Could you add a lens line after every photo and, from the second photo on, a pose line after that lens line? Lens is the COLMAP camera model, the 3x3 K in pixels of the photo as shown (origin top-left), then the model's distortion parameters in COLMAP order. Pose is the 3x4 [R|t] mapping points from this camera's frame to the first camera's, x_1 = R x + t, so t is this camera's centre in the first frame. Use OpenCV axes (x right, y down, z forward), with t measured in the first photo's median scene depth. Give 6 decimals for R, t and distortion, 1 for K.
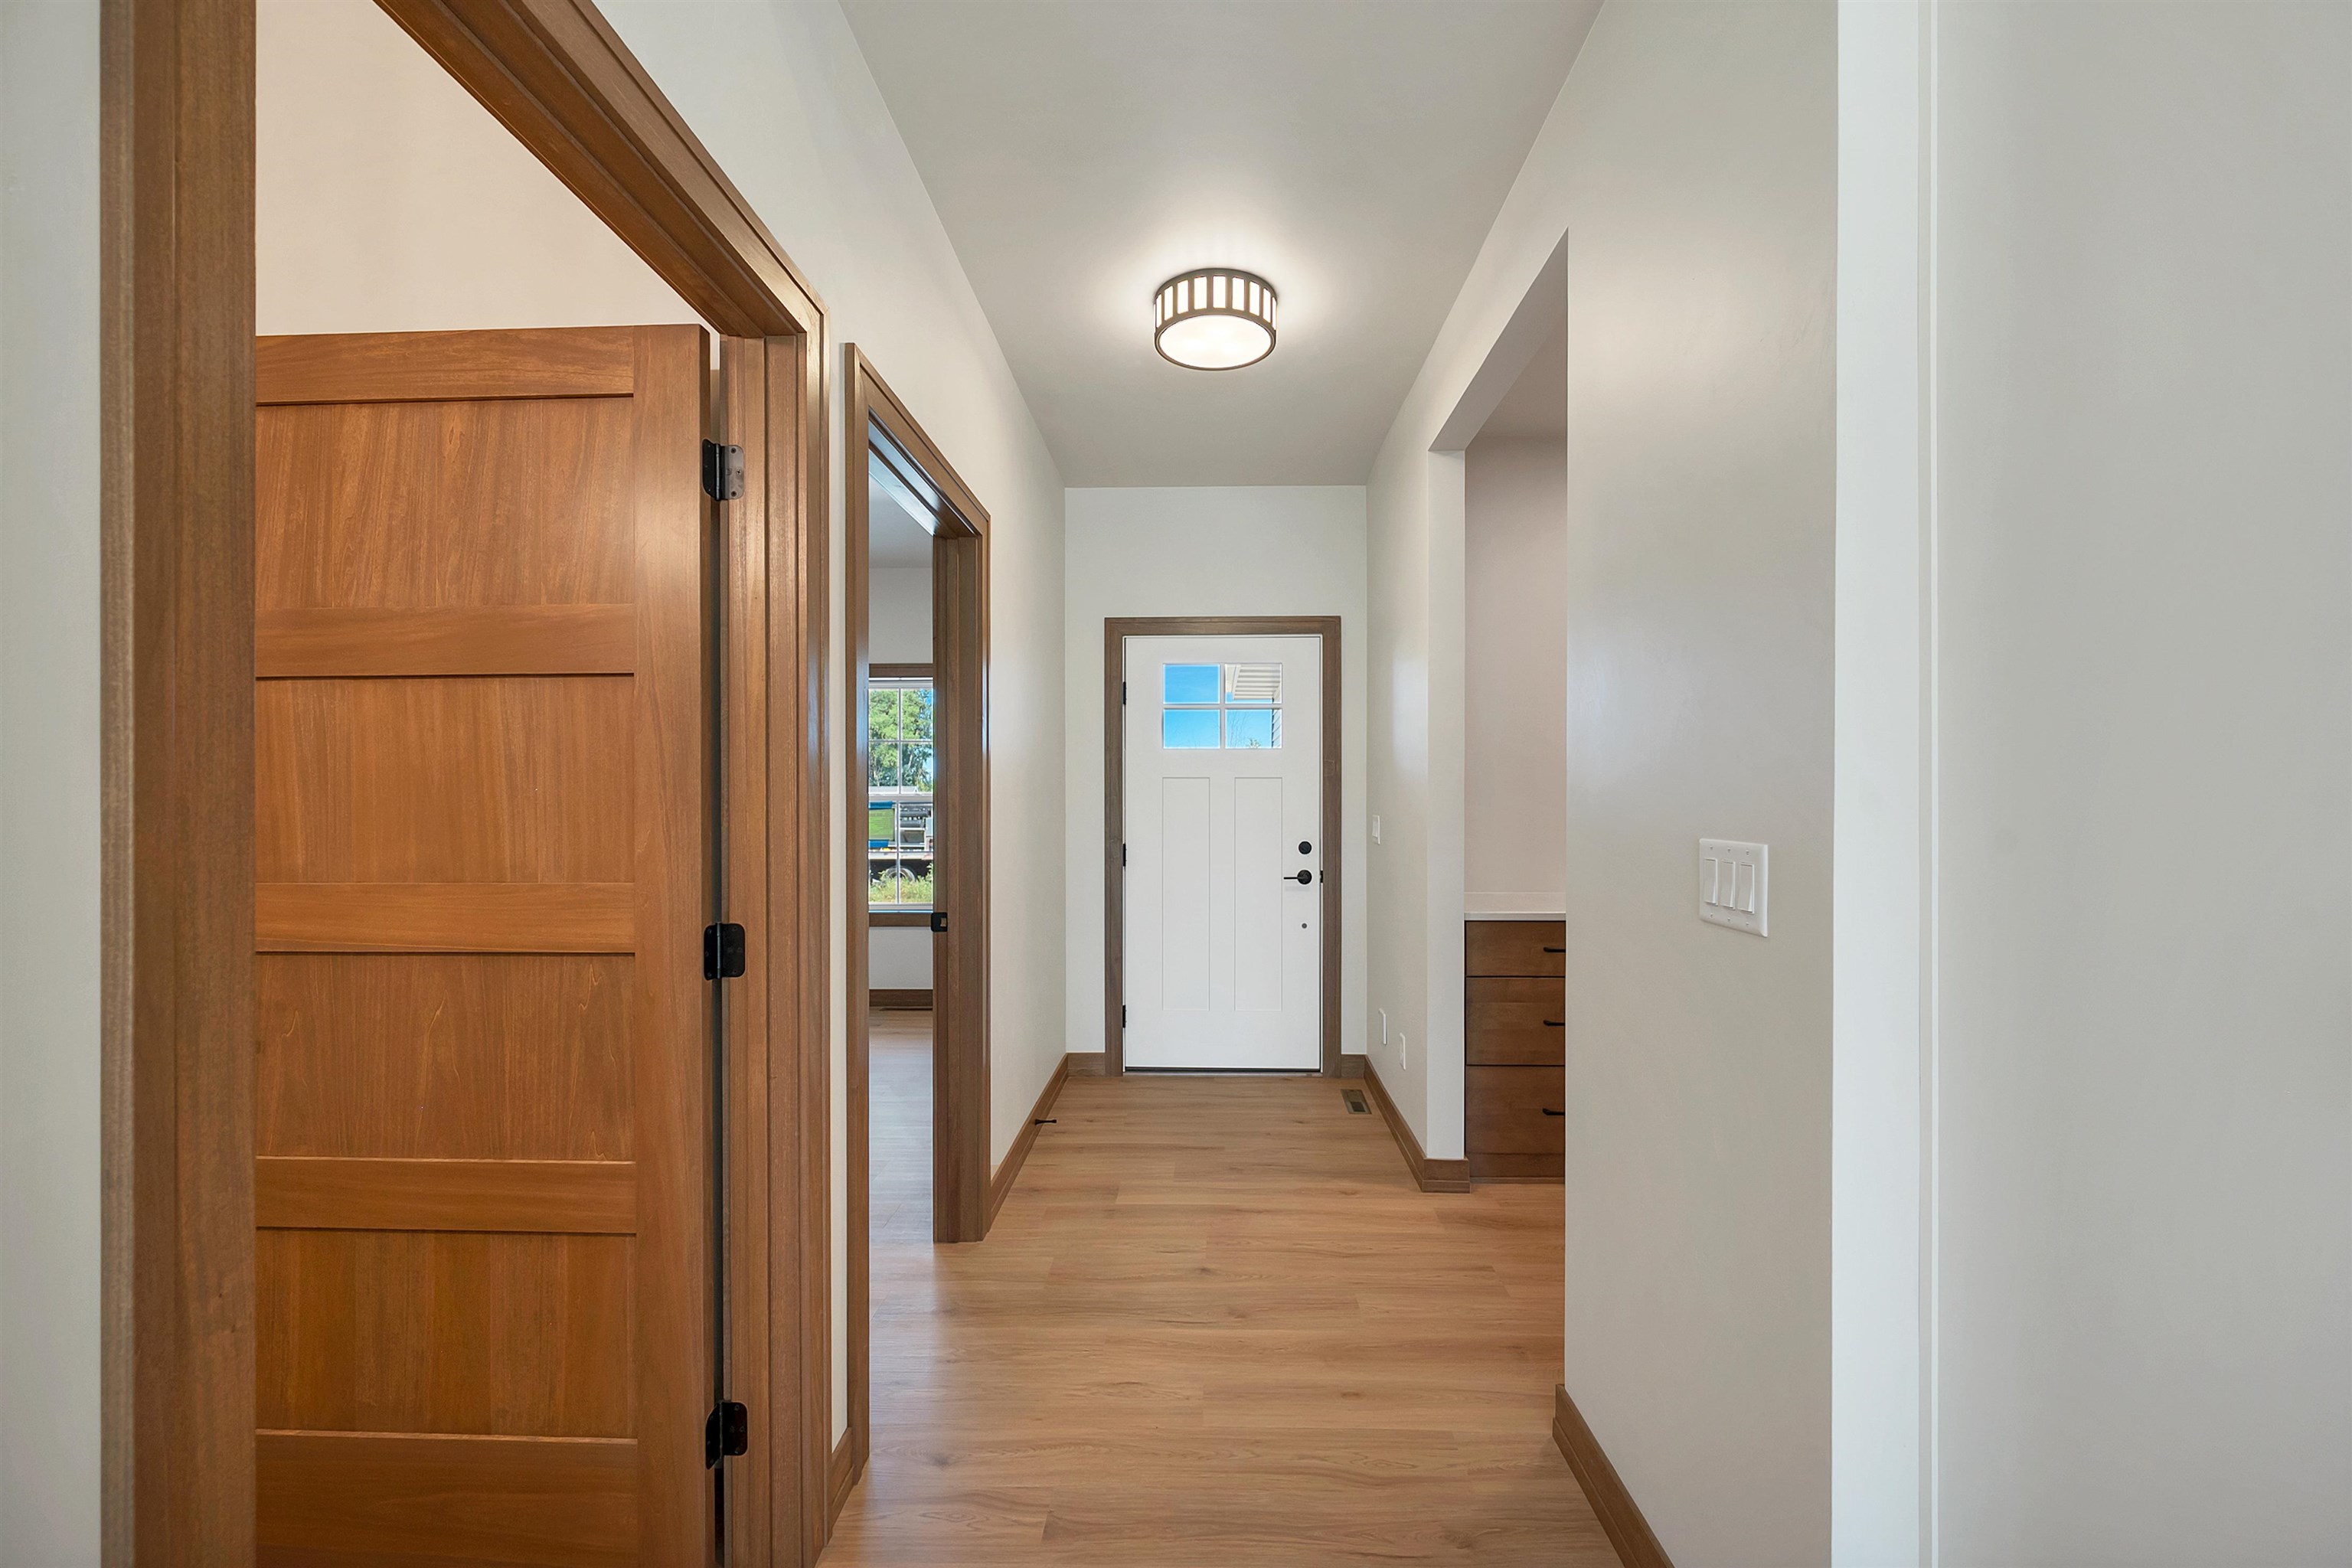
lens RADIAL K [[958.8, 0, 1181.6], [0, 958.8, 814.7], [0, 0, 1]] dist [0.000397, -0.000031]
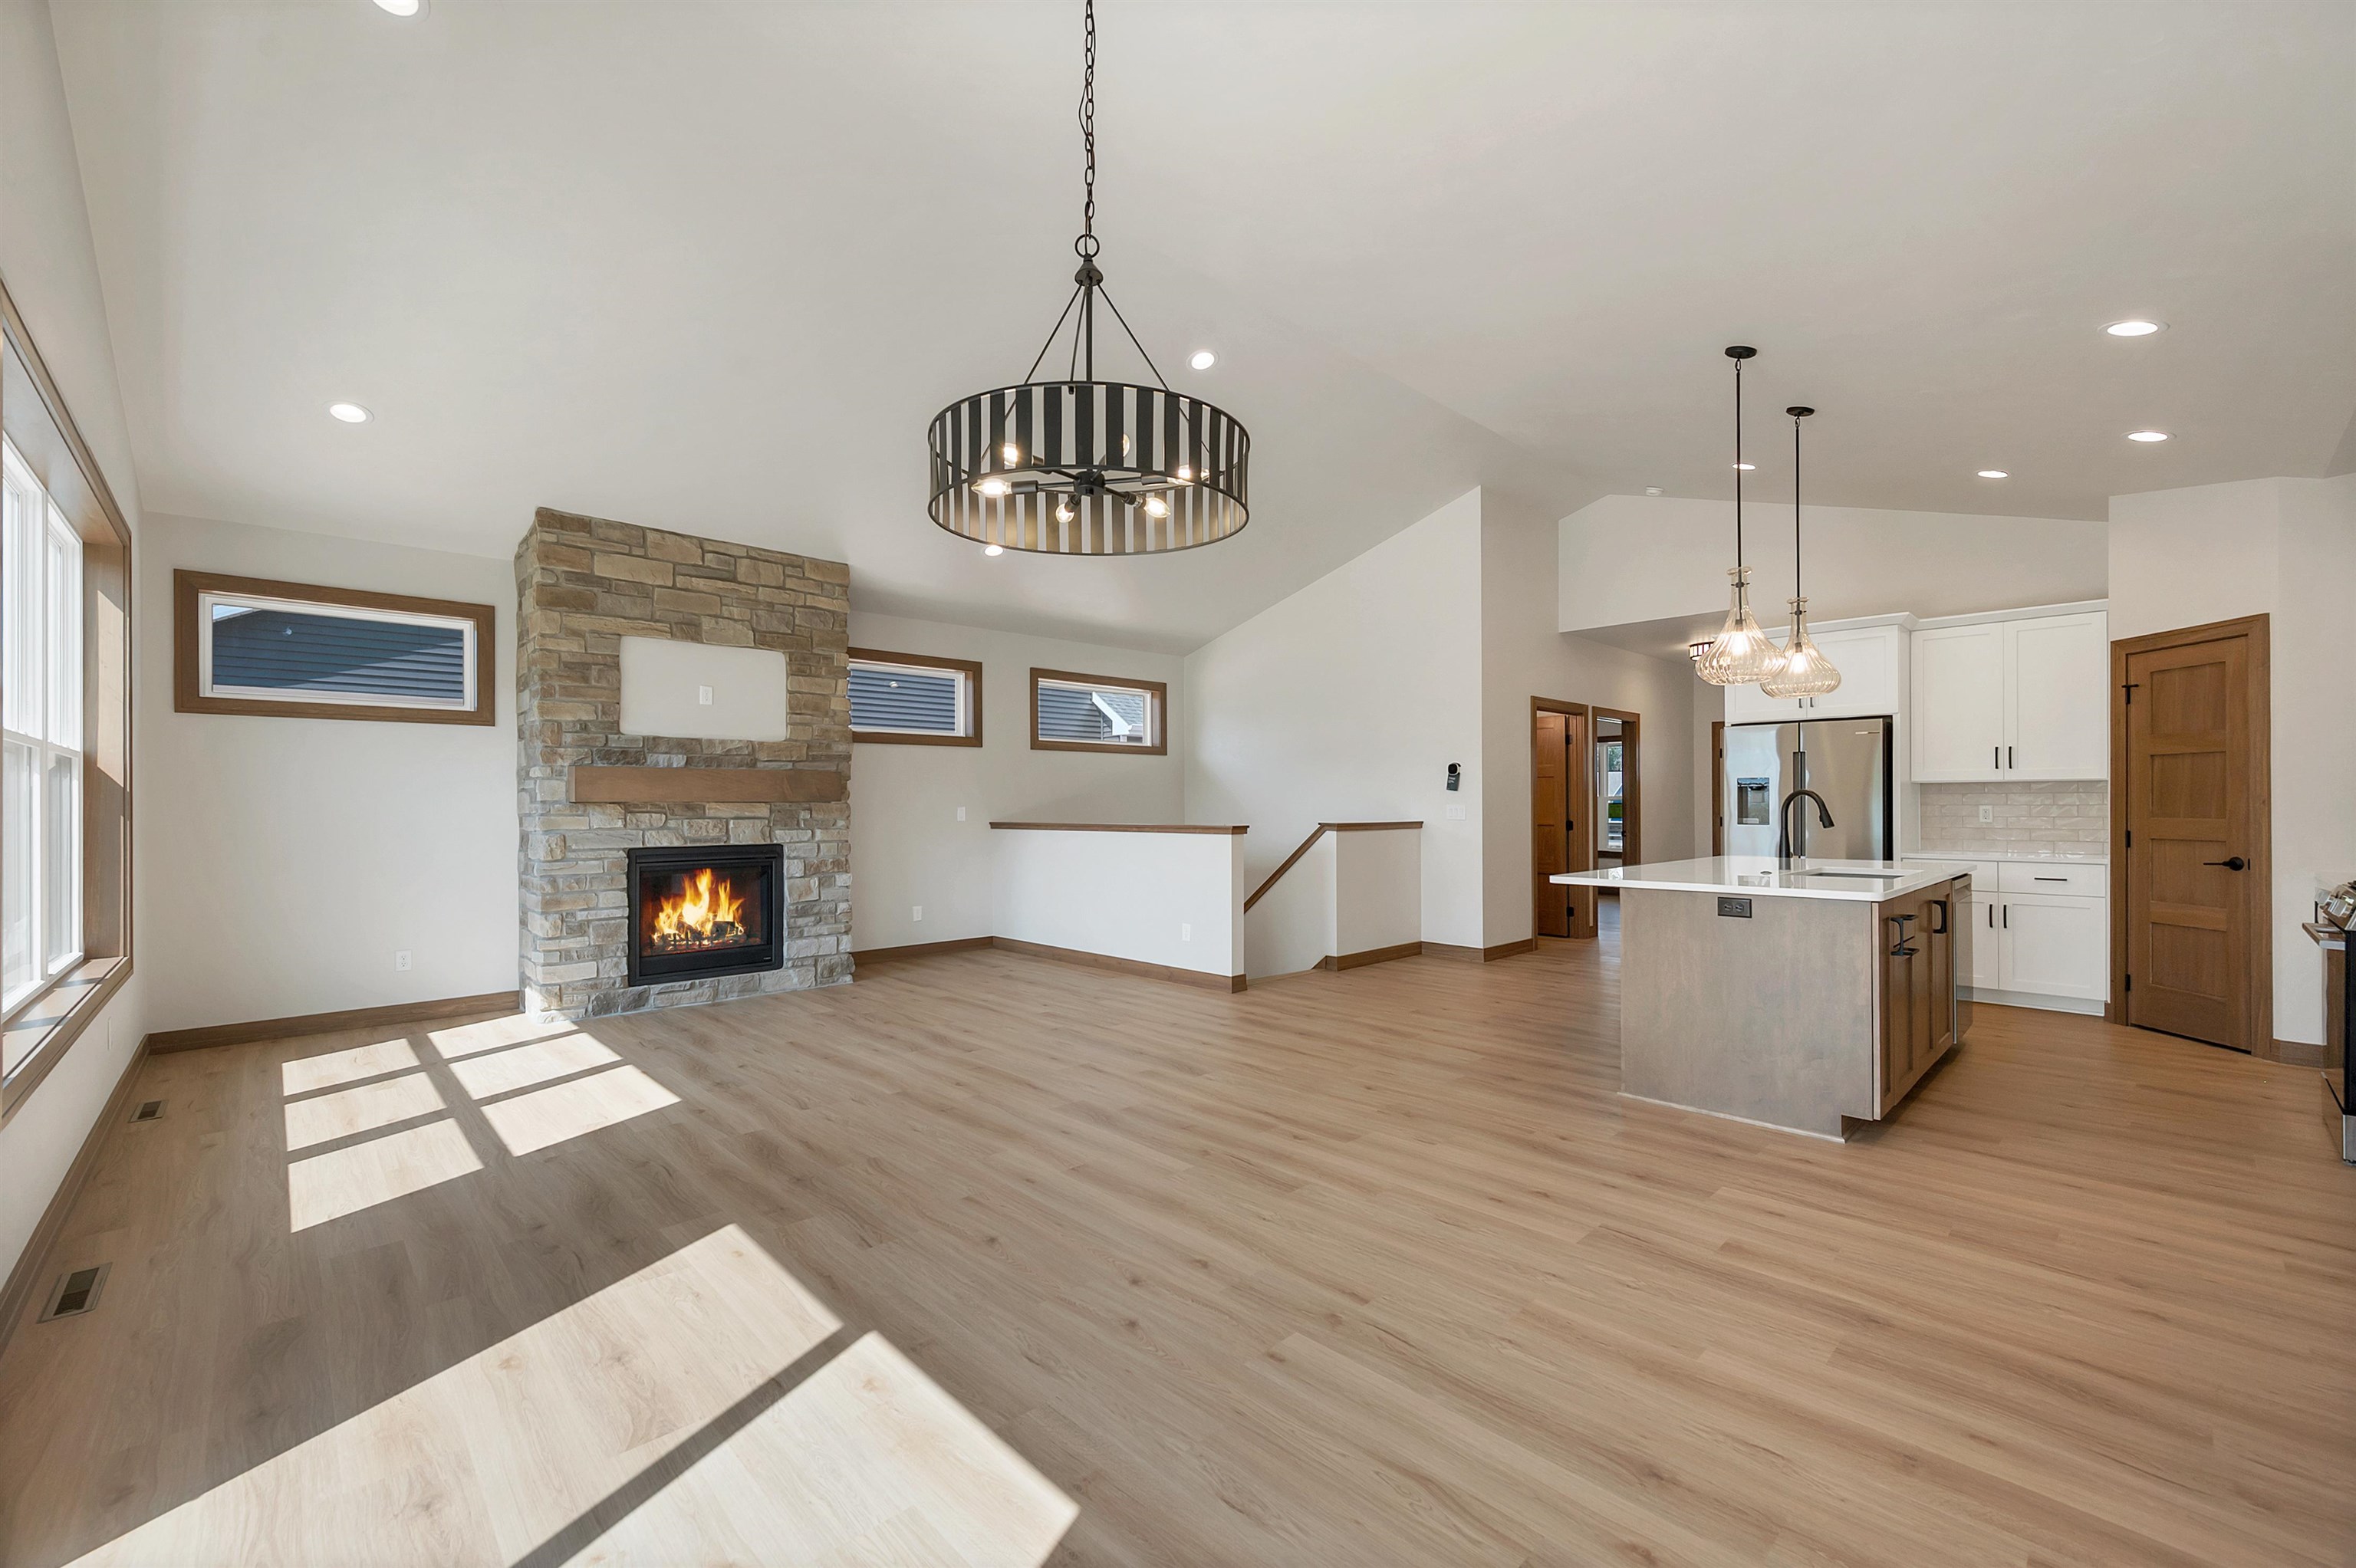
lens RADIAL K [[951.1, 0, 1185.6], [0, 951.1, 803.5], [0, 0, 1]] dist [-0.000372, 0.000049]
pose [[0.719136, -0.003280, -0.694862, 0.636482], [-0.004394, 0.999947, -0.009268, 0.026747], [0.694856, 0.009719, 0.719084, -1.633669]]
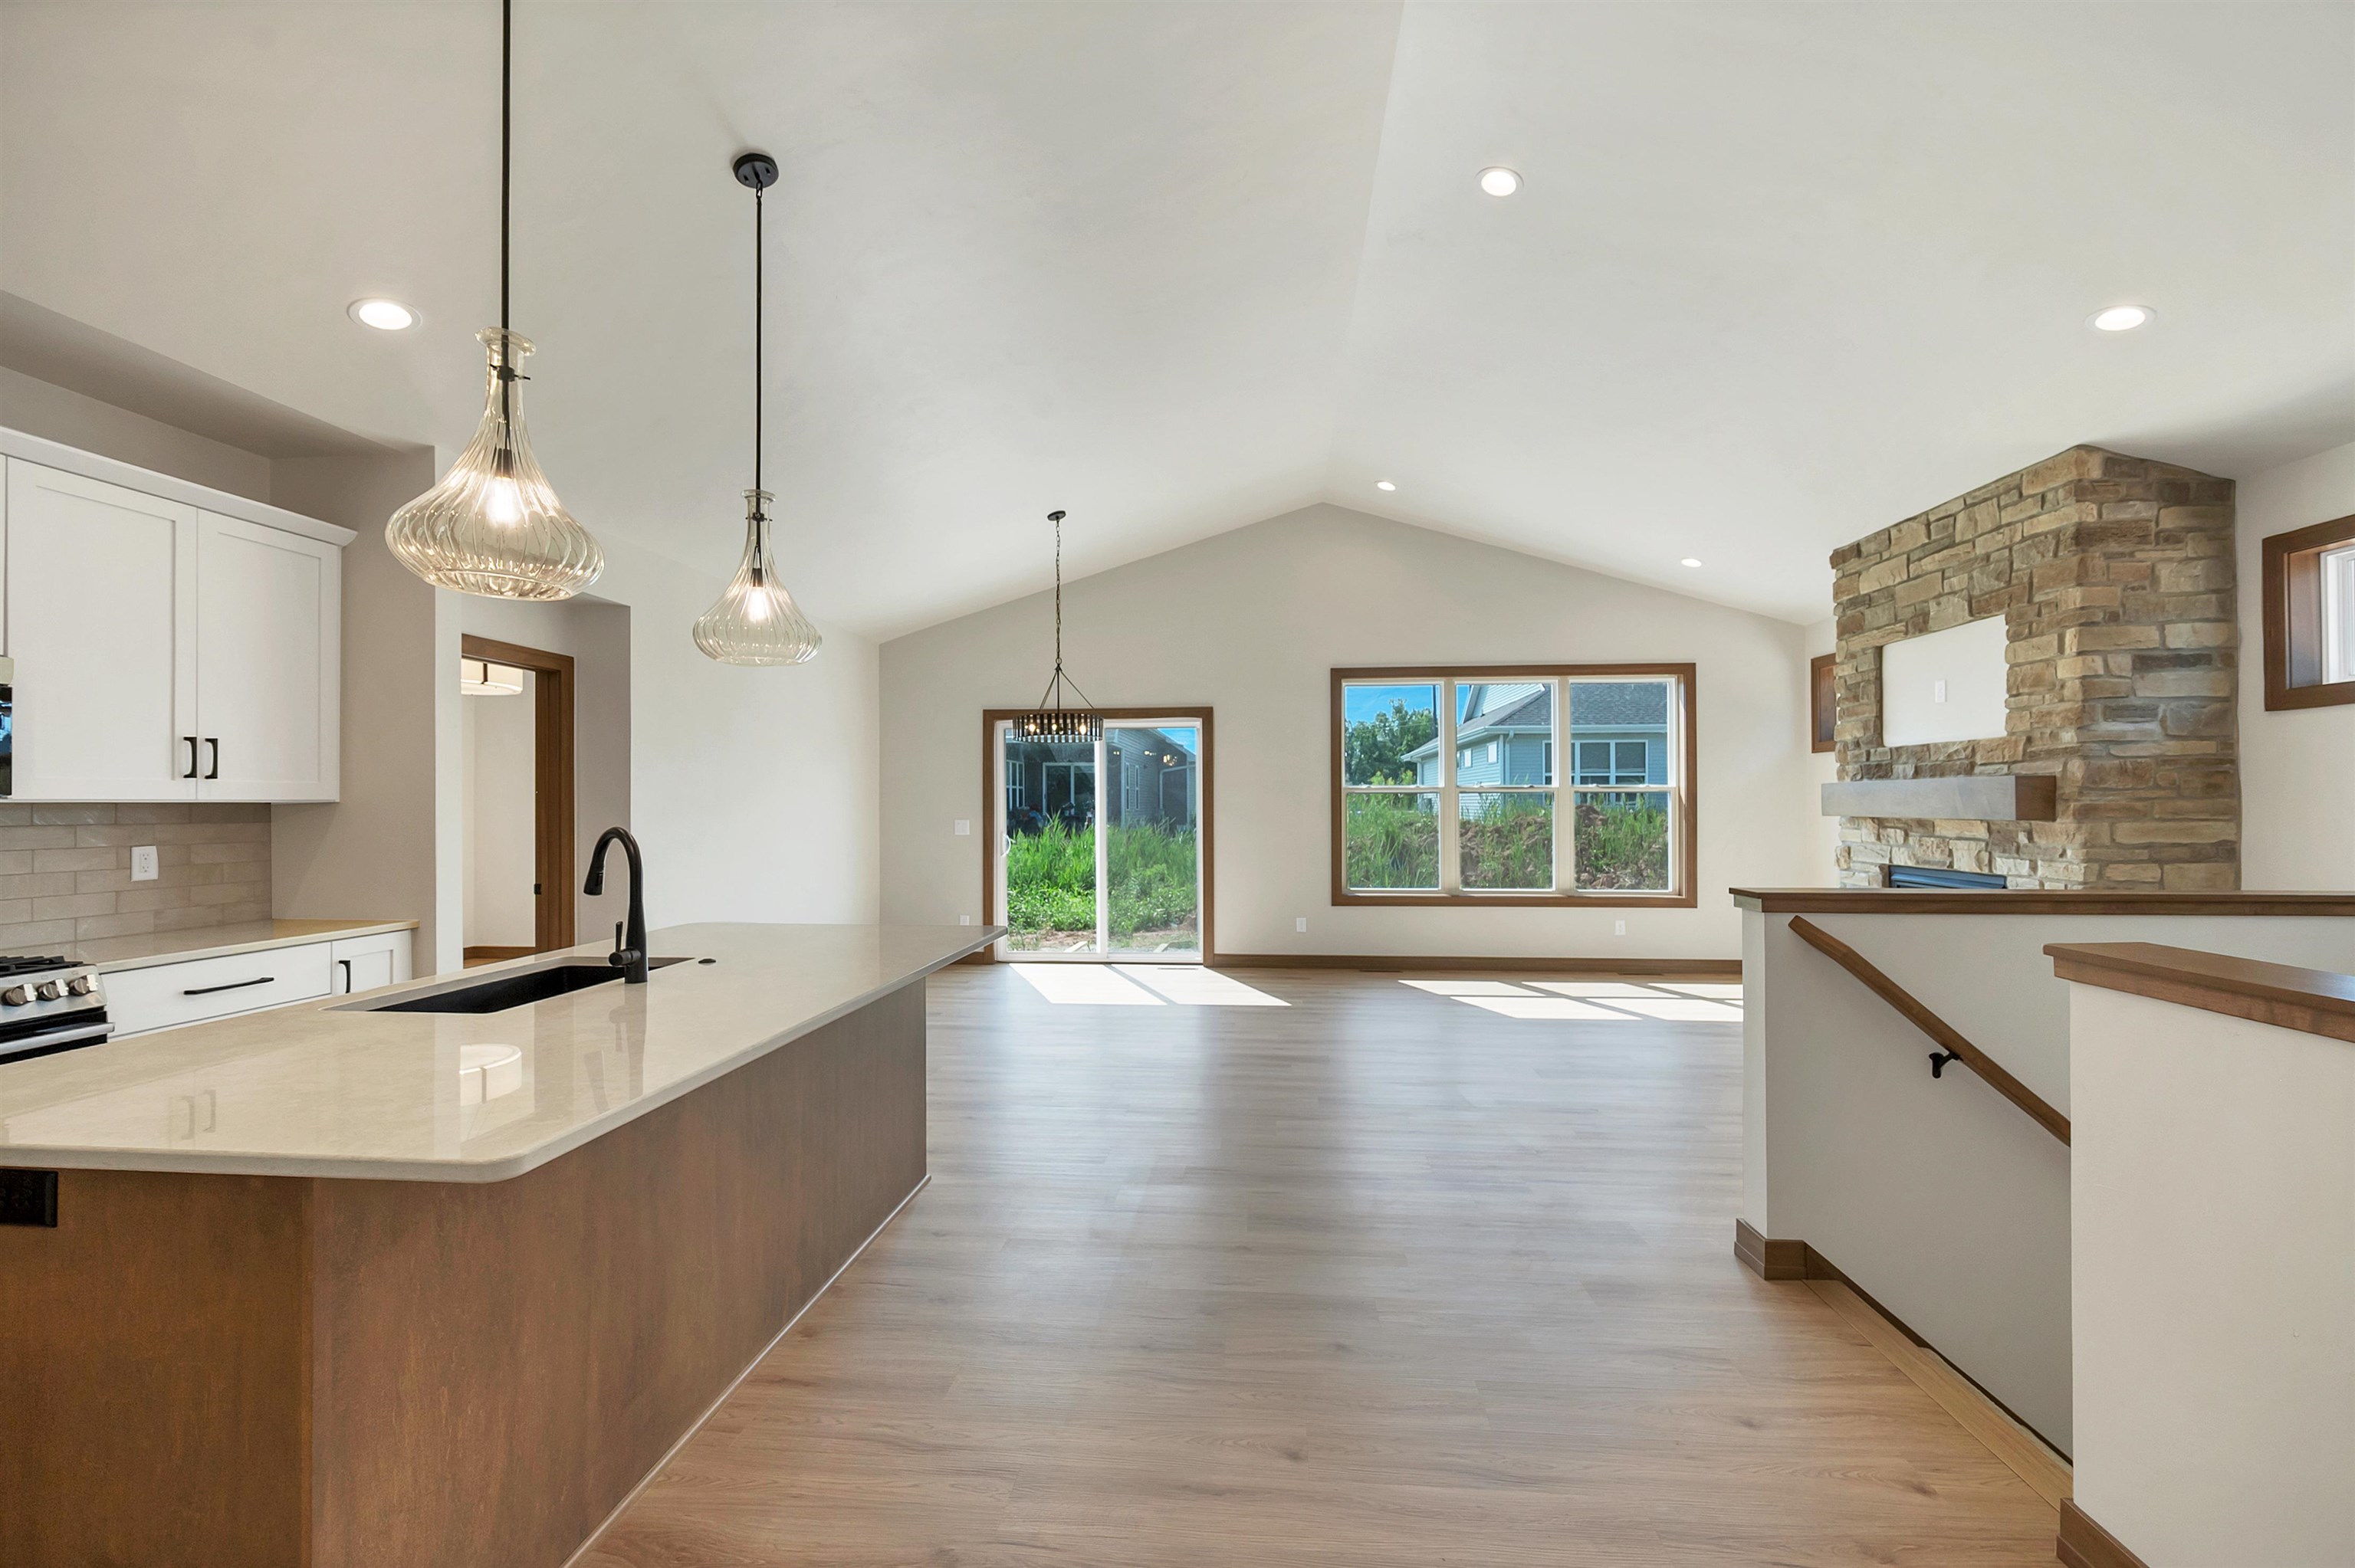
lens RADIAL K [[962.3, 0, 1180.4], [0, 962.3, 790.7], [0, 0, 1]] dist [-0.000860, -0.000180]
pose [[-0.998306, 0.003791, 0.058058, 0.043689], [0.003711, 0.999992, -0.001495, -0.019624], [-0.058064, -0.001277, -0.998312, 0.100482]]
